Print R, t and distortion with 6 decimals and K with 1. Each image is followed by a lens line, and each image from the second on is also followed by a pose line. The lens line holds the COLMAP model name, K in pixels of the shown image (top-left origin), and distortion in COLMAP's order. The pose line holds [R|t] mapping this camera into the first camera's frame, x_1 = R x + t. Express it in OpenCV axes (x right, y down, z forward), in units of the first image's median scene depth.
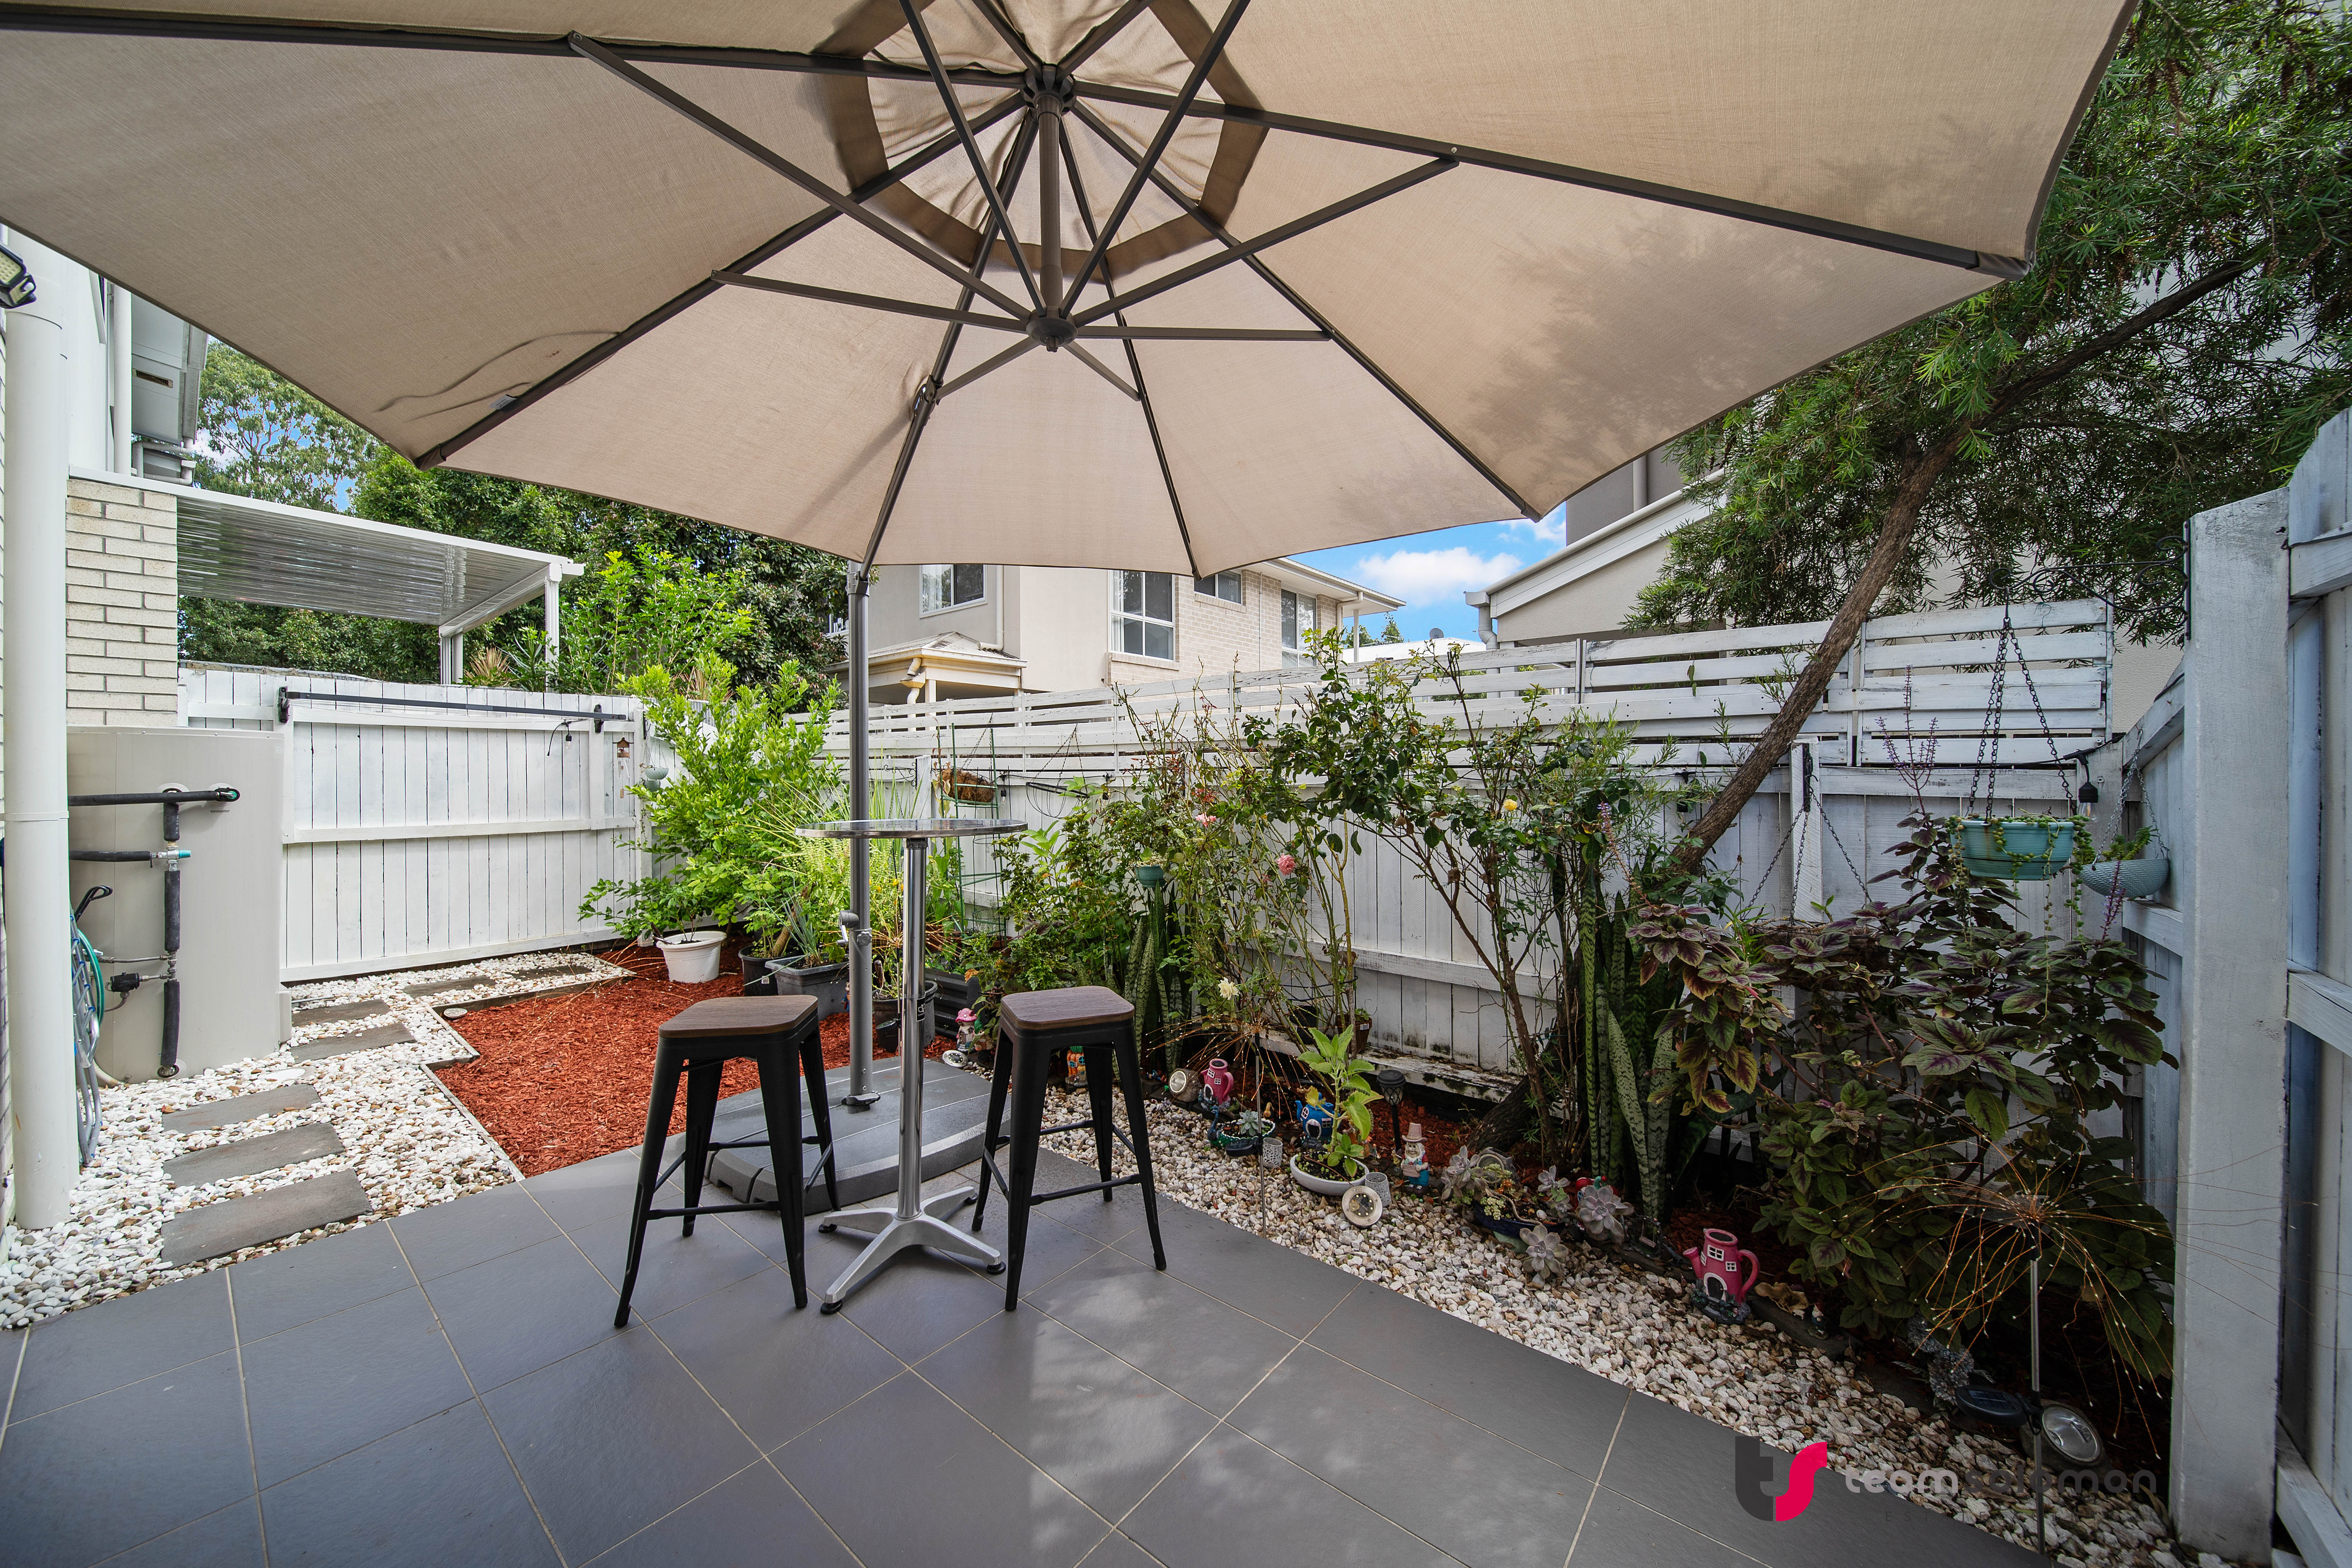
lens RADIAL K [[851.7, 0, 1180.0], [0, 851.7, 786.8], [0, 0, 1]] dist [-0.001942, -0.000859]
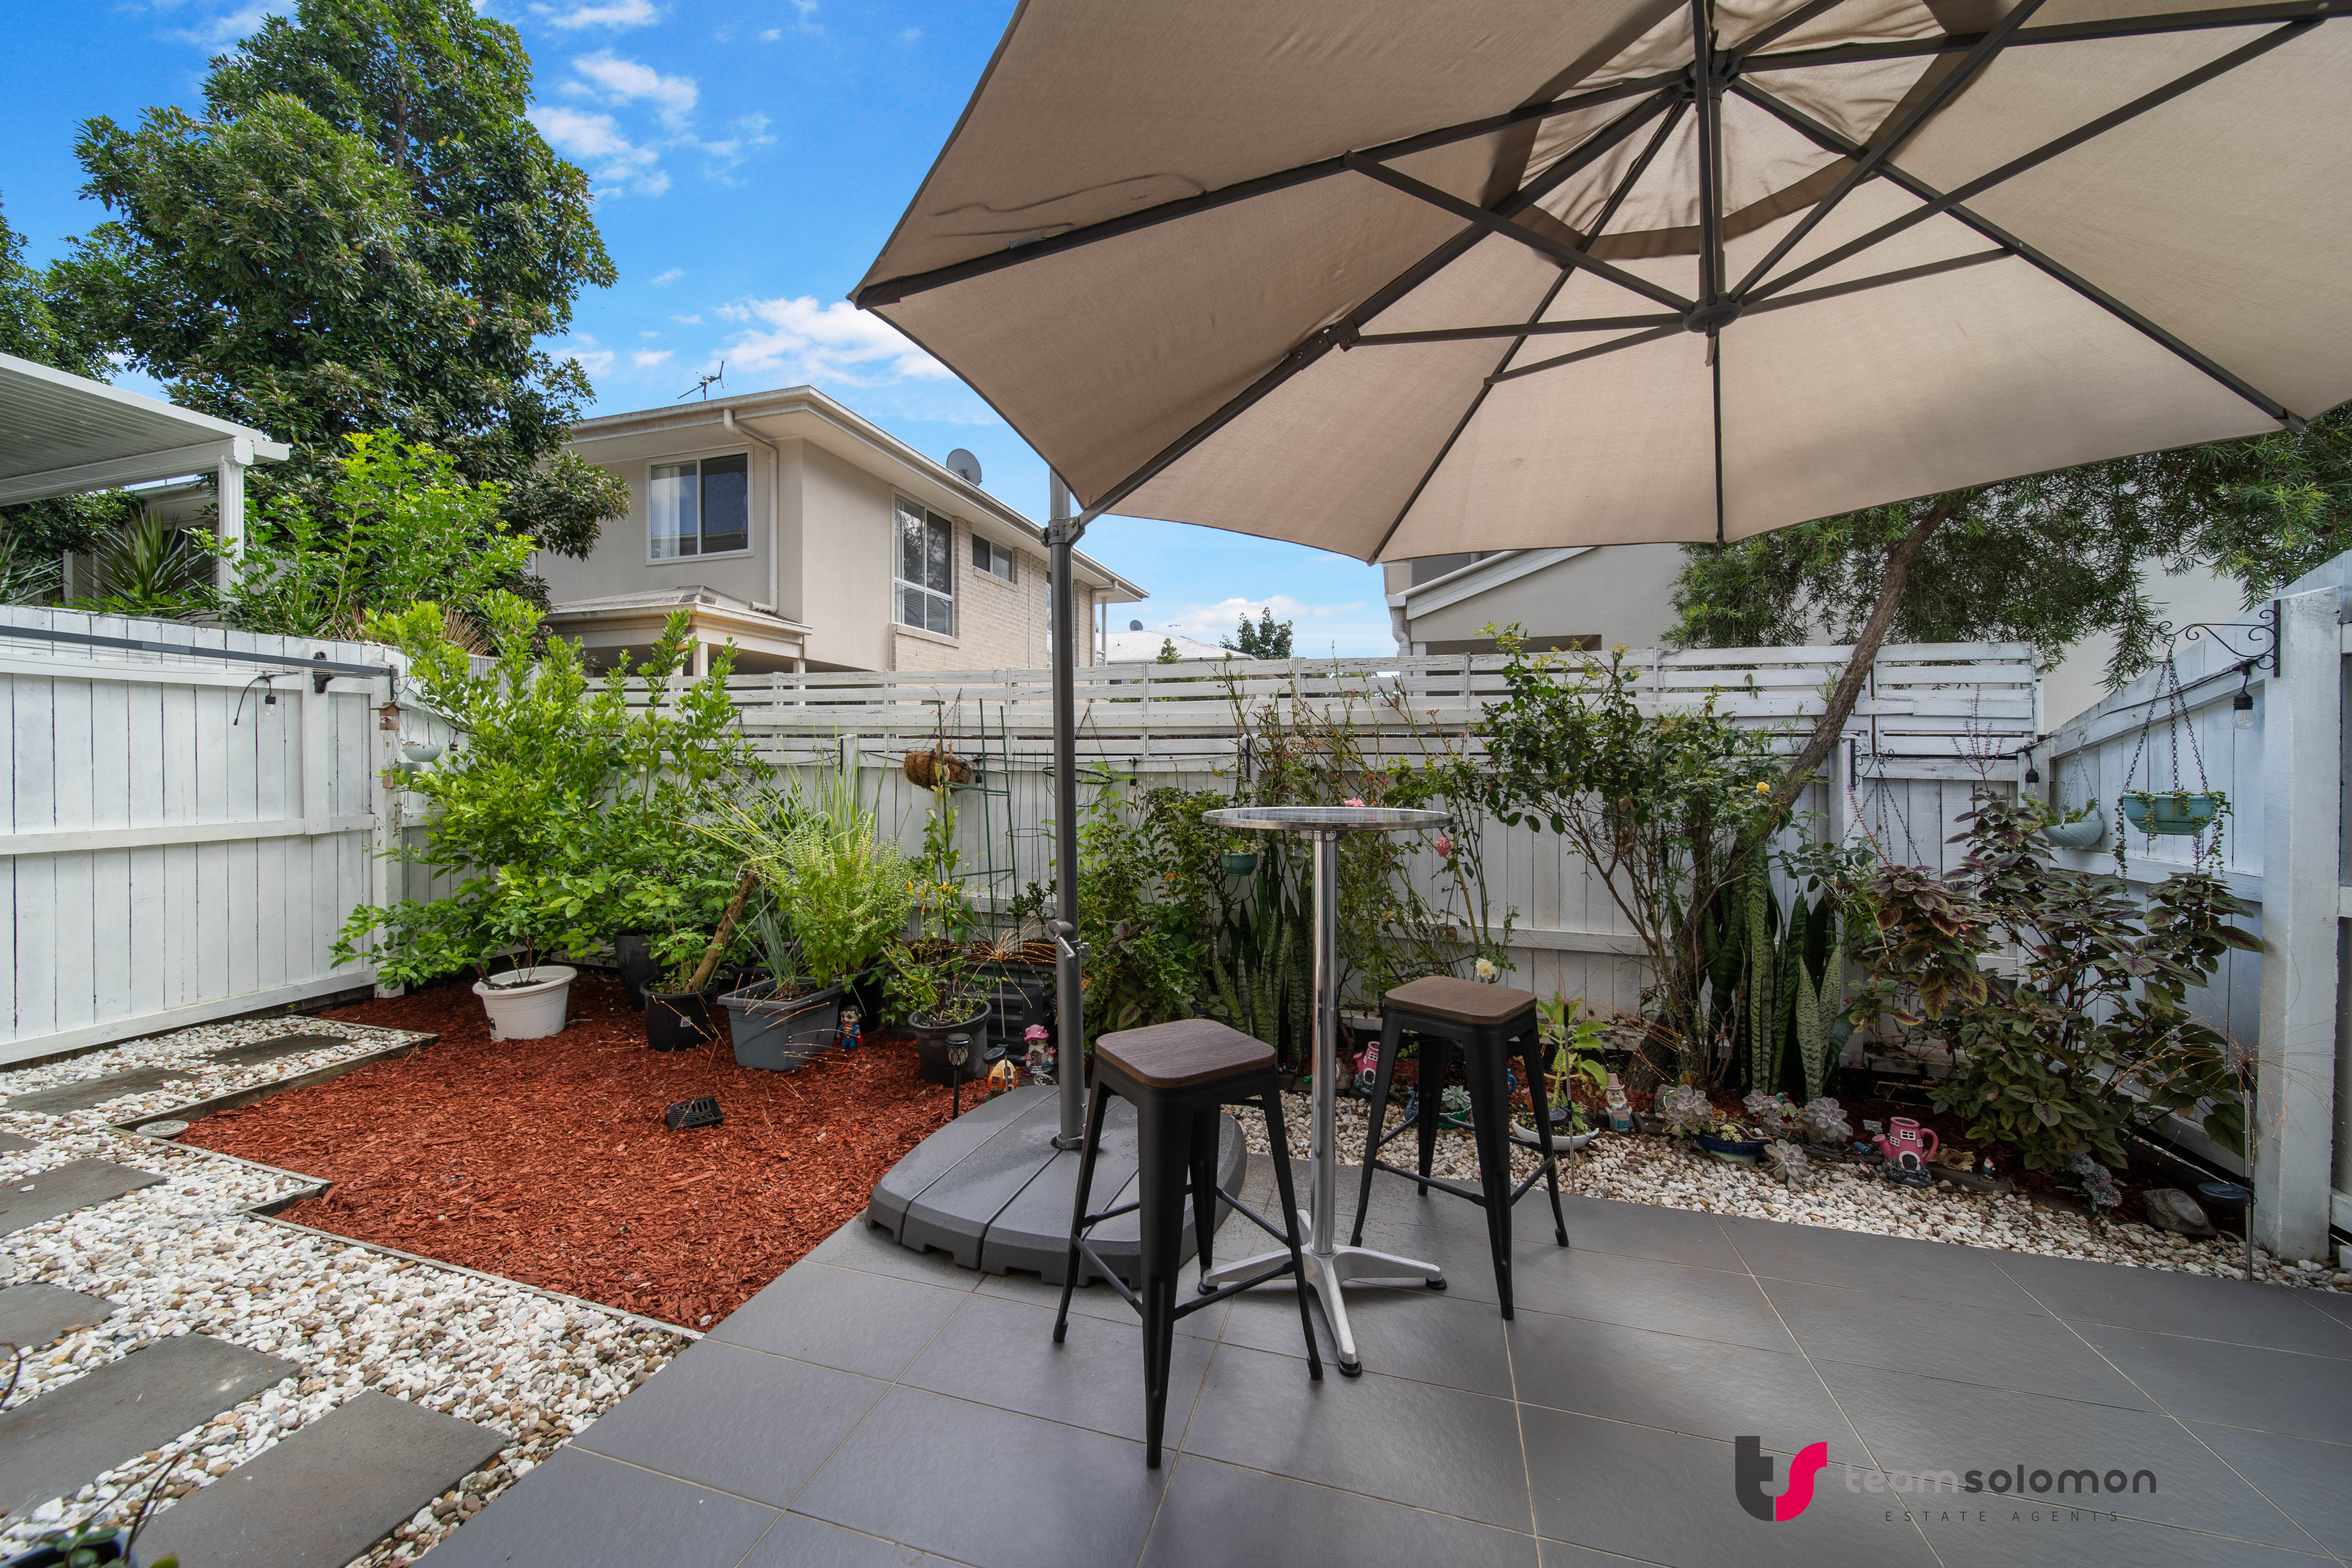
lens RADIAL K [[851.7, 0, 1180.9], [0, 851.7, 773.3], [0, 0, 1]] dist [-0.001942, -0.000859]
pose [[0.917214, -0.000447, 0.398395, -0.384879], [-0.000118, 0.999999, 0.001394, 0.000066], [-0.398395, -0.001326, 0.917213, 0.113023]]
